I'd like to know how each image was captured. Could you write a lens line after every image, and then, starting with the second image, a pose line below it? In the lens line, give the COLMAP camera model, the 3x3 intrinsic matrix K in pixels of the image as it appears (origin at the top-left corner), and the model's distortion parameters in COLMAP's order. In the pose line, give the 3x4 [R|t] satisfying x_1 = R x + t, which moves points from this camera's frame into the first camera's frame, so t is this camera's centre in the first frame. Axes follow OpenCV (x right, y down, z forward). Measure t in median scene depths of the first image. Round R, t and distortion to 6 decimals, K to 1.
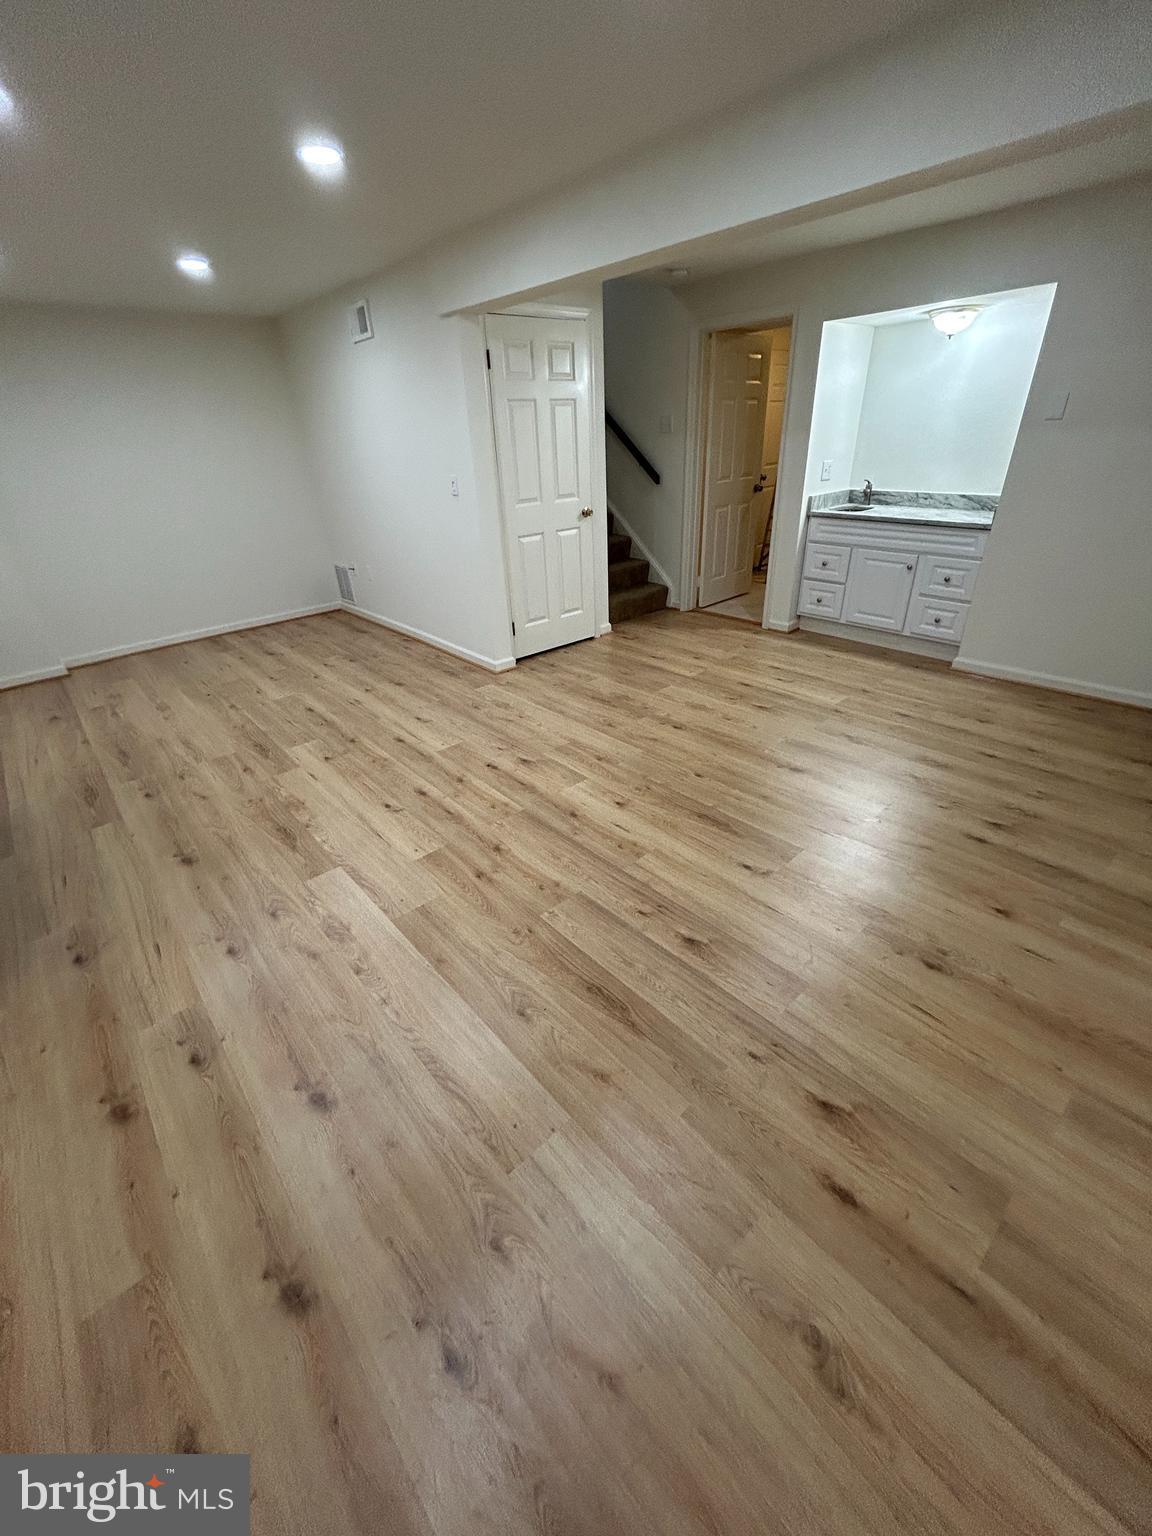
lens RADIAL K [[615.5, 0, 576.2], [0, 615.5, 765.5], [0, 0, 1]] dist [-0.002958, 0.001177]
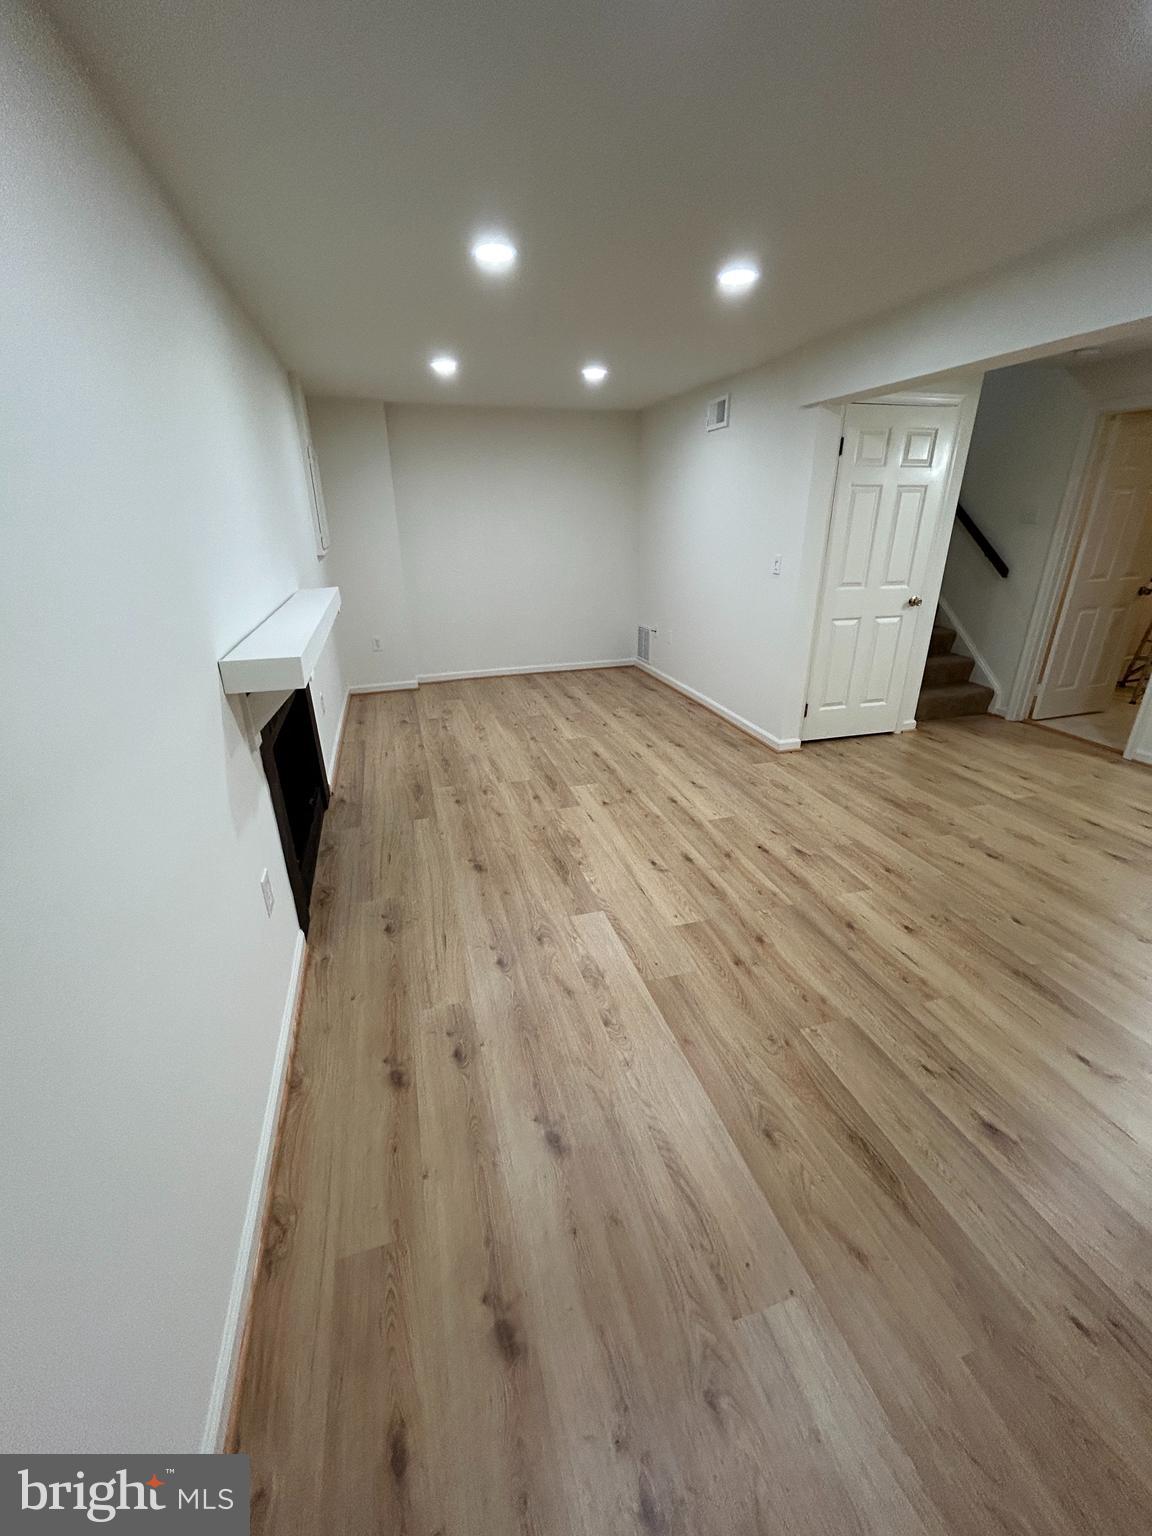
lens RADIAL K [[615.5, 0, 577.4], [0, 615.5, 766.6], [0, 0, 1]] dist [-0.002958, 0.001177]
pose [[0.904676, 0.193373, -0.379695, -0.049755], [-0.229749, 0.971834, -0.052469, -0.005443], [0.358855, 0.134702, 0.923622, -0.003921]]
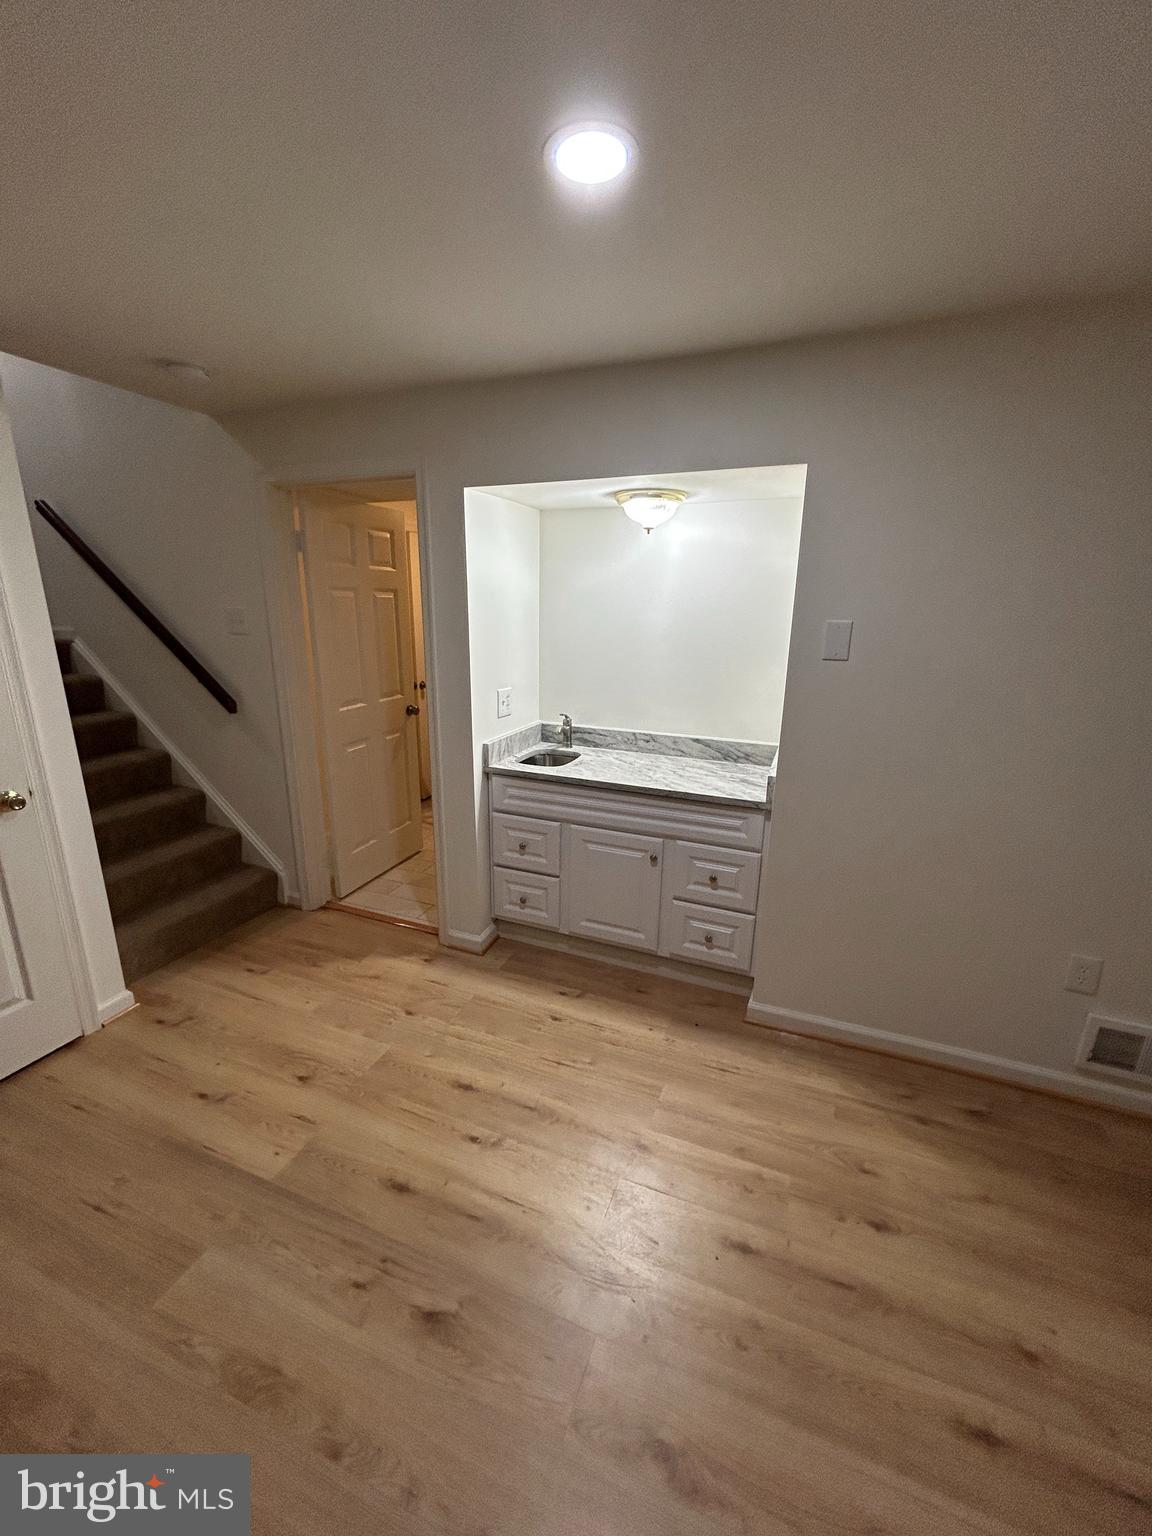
lens RADIAL K [[615.5, 0, 577.5], [0, 615.5, 765.4], [0, 0, 1]] dist [-0.002958, 0.001177]
pose [[0.892378, -0.062160, 0.446987, 0.219691], [0.170518, 0.963486, -0.206442, -0.321022], [-0.417833, 0.260443, 0.870393, 0.508401]]
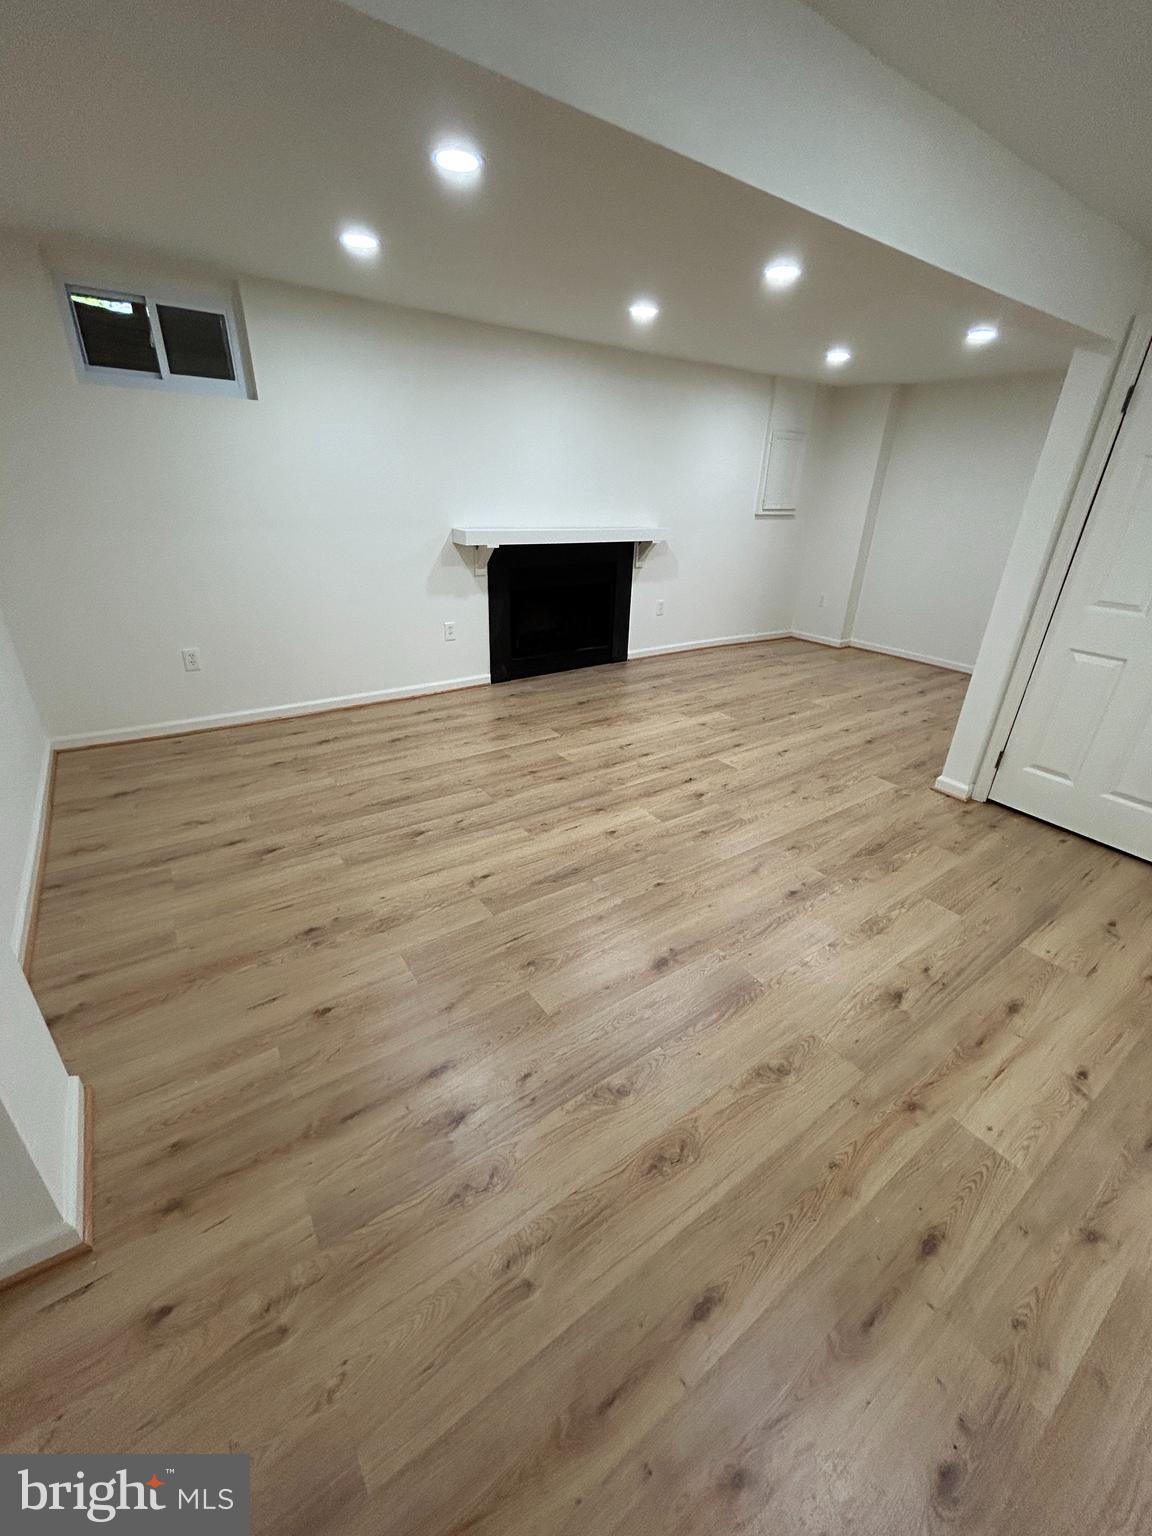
lens RADIAL K [[615.5, 0, 575.5], [0, 615.5, 761.5], [0, 0, 1]] dist [-0.002958, 0.001177]
pose [[-0.114117, 0.447288, -0.887080, 0.696754], [-0.502666, 0.744186, 0.439902, -0.333985], [0.856916, 0.496105, 0.139912, 0.545820]]
